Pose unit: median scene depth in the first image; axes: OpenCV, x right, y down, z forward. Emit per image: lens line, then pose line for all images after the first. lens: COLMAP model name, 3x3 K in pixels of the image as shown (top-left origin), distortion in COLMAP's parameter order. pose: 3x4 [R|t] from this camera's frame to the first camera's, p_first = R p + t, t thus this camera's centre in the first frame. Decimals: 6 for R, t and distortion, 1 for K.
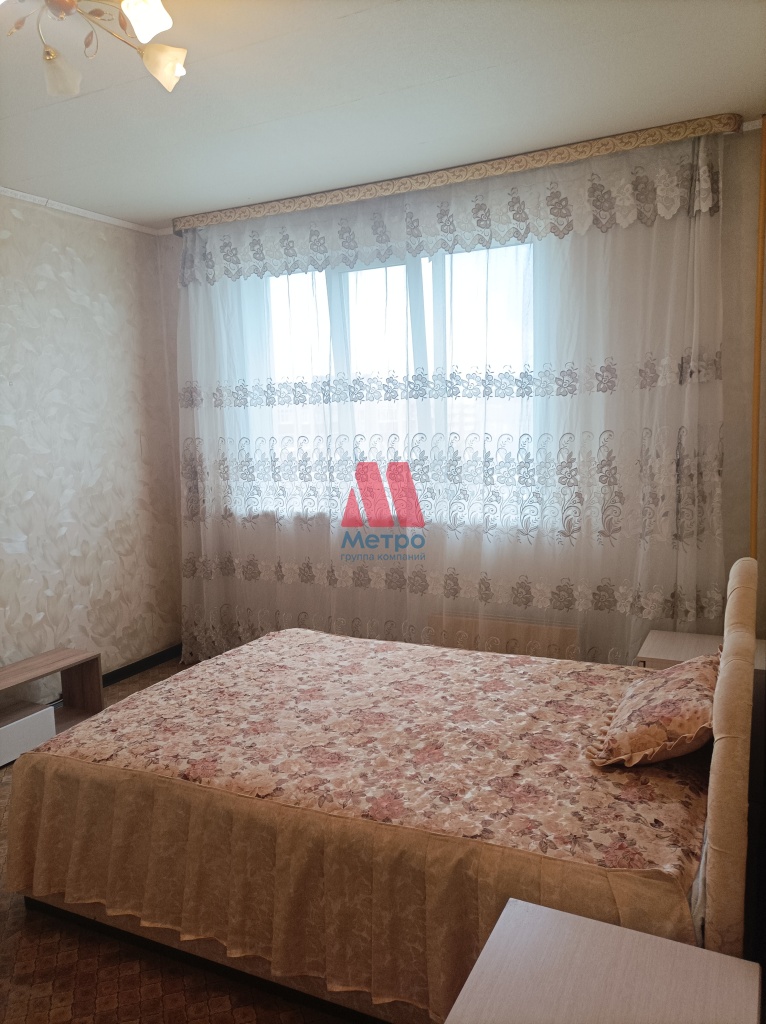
lens RADIAL K [[770.1, 0, 384.5], [0, 770.1, 515.6], [0, 0, 1]] dist [0.030687, -0.021789]
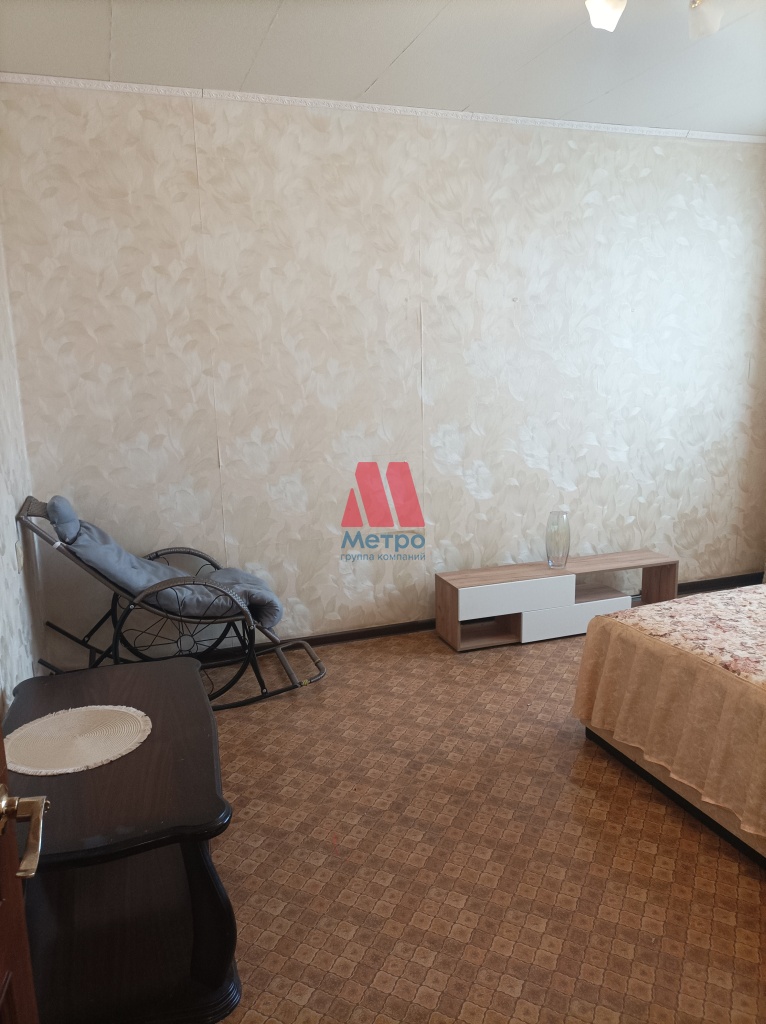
lens RADIAL K [[770.1, 0, 384.5], [0, 770.1, 515.6], [0, 0, 1]] dist [0.030687, -0.021789]
pose [[0.723535, 0.146295, -0.674608, 0.082001], [-0.084182, 0.988690, 0.124120, 0.021749], [0.685136, -0.033015, 0.727667, -0.104182]]
